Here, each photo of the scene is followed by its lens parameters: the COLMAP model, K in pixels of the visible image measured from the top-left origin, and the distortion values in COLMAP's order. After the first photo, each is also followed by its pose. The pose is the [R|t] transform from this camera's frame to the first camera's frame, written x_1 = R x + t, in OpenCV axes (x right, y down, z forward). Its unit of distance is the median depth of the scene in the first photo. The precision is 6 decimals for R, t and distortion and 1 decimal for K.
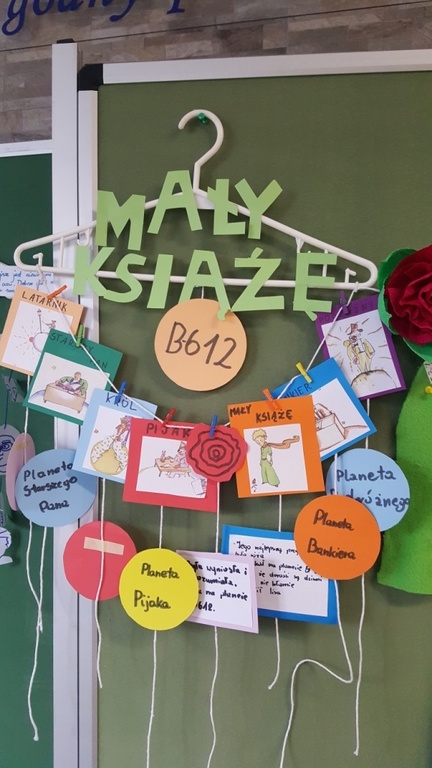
lens RADIAL K [[568.9, 0, 205.5], [0, 568.9, 382.5], [0, 0, 1]] dist [0.131267, -0.221634]
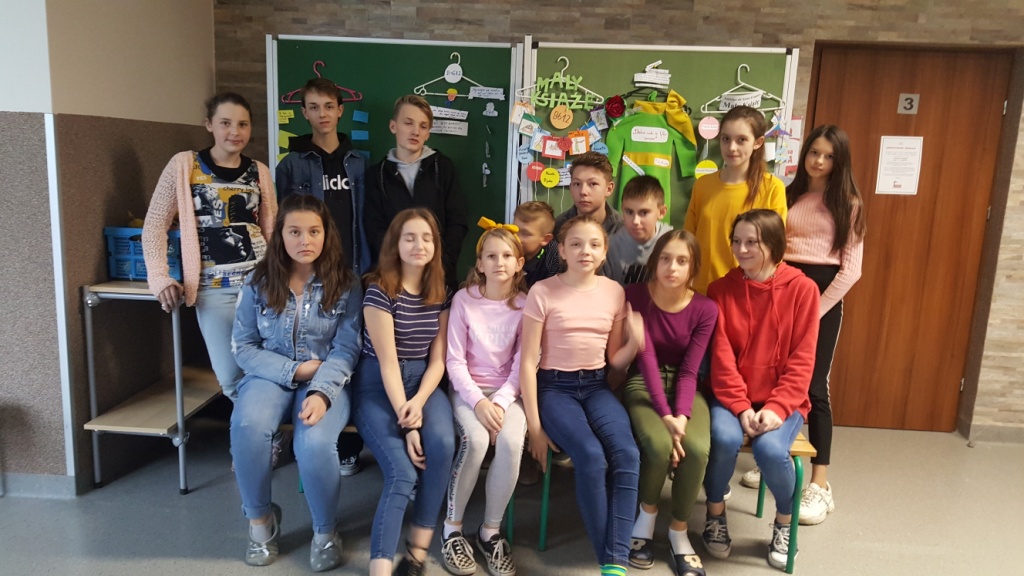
lens RADIAL K [[758.5, 0, 505.5], [0, 758.5, 316.1], [0, 0, 1]] dist [0.131267, -0.221634]
pose [[0.983211, -0.033404, 0.179389, -1.436233], [-0.005768, 0.976920, 0.213526, 0.160725], [-0.182381, -0.210976, 0.960326, -4.490396]]
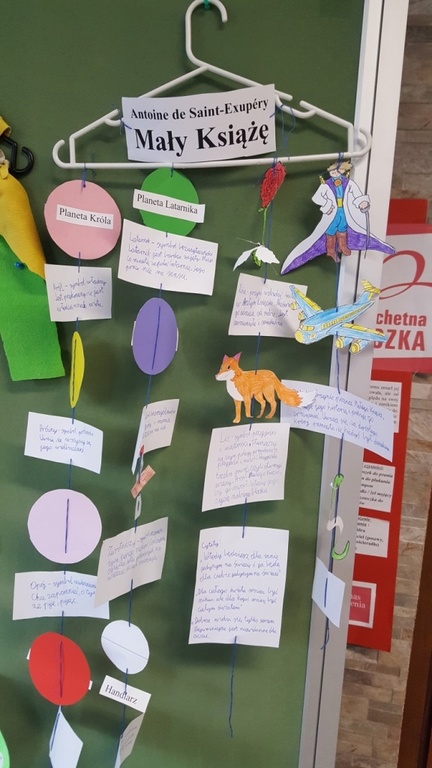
lens RADIAL K [[568.9, 0, 190.9], [0, 568.9, 379.3], [0, 0, 1]] dist [0.131267, -0.221634]
pose [[0.998044, 0.038688, 0.049105, 1.217056], [-0.043720, 0.993415, 0.105904, 0.203988], [-0.044684, -0.107843, 0.993163, -0.365014]]
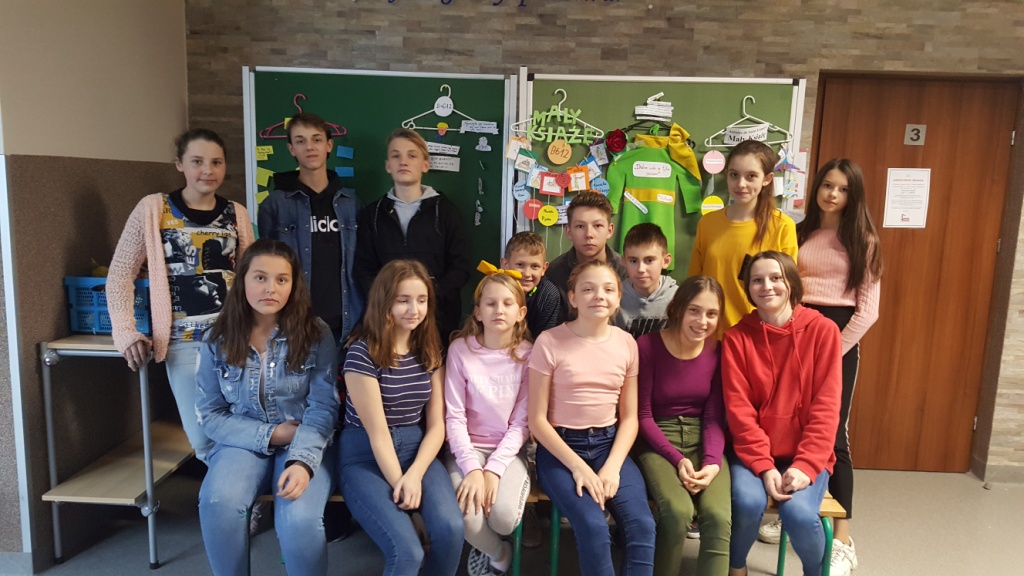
lens RADIAL K [[758.5, 0, 512.3], [0, 758.5, 319.8], [0, 0, 1]] dist [0.131267, -0.221634]
pose [[0.976330, -0.042295, 0.212112, -1.468406], [0.001951, 0.982376, 0.186905, 0.085073], [-0.216279, -0.182067, 0.959206, -4.100193]]
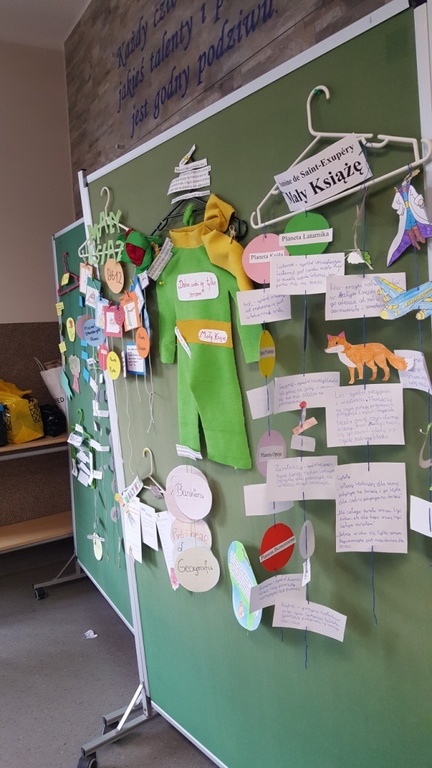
lens RADIAL K [[568.9, 0, 200.7], [0, 568.9, 385.2], [0, 0, 1]] dist [0.131267, -0.221634]
pose [[0.686736, 0.007796, -0.726865, 2.249621], [0.082379, 0.992666, 0.088477, 0.241057], [0.722224, -0.120639, 0.681058, -0.610397]]
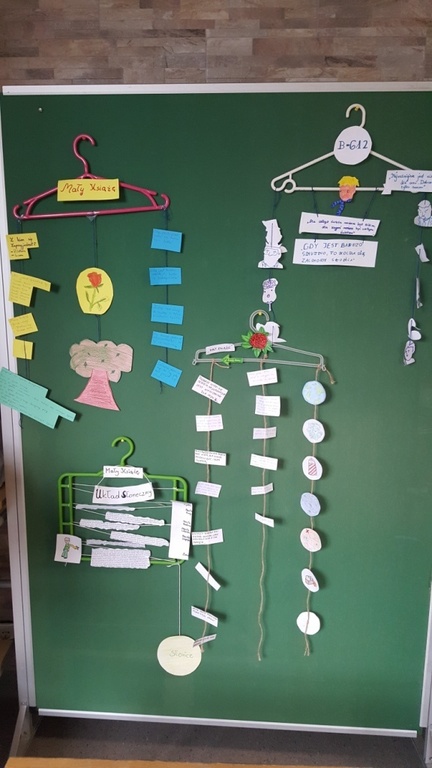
lens RADIAL K [[568.9, 0, 207.0], [0, 568.9, 393.0], [0, 0, 1]] dist [0.131267, -0.221634]
pose [[0.977246, -0.075291, 0.198299, -1.766434], [0.030291, 0.974837, 0.220852, 0.022022], [-0.209937, -0.209820, 0.954936, -0.659254]]
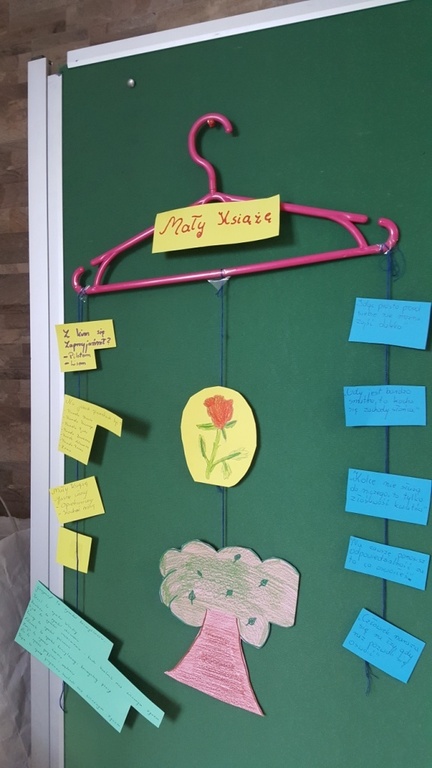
lens RADIAL K [[568.9, 0, 198.9], [0, 568.9, 385.9], [0, 0, 1]] dist [0.131267, -0.221634]
pose [[0.994633, -0.033401, -0.097929, -1.646865], [0.035849, 0.999084, 0.023349, -0.000080], [0.097059, -0.026734, 0.994919, 0.711861]]
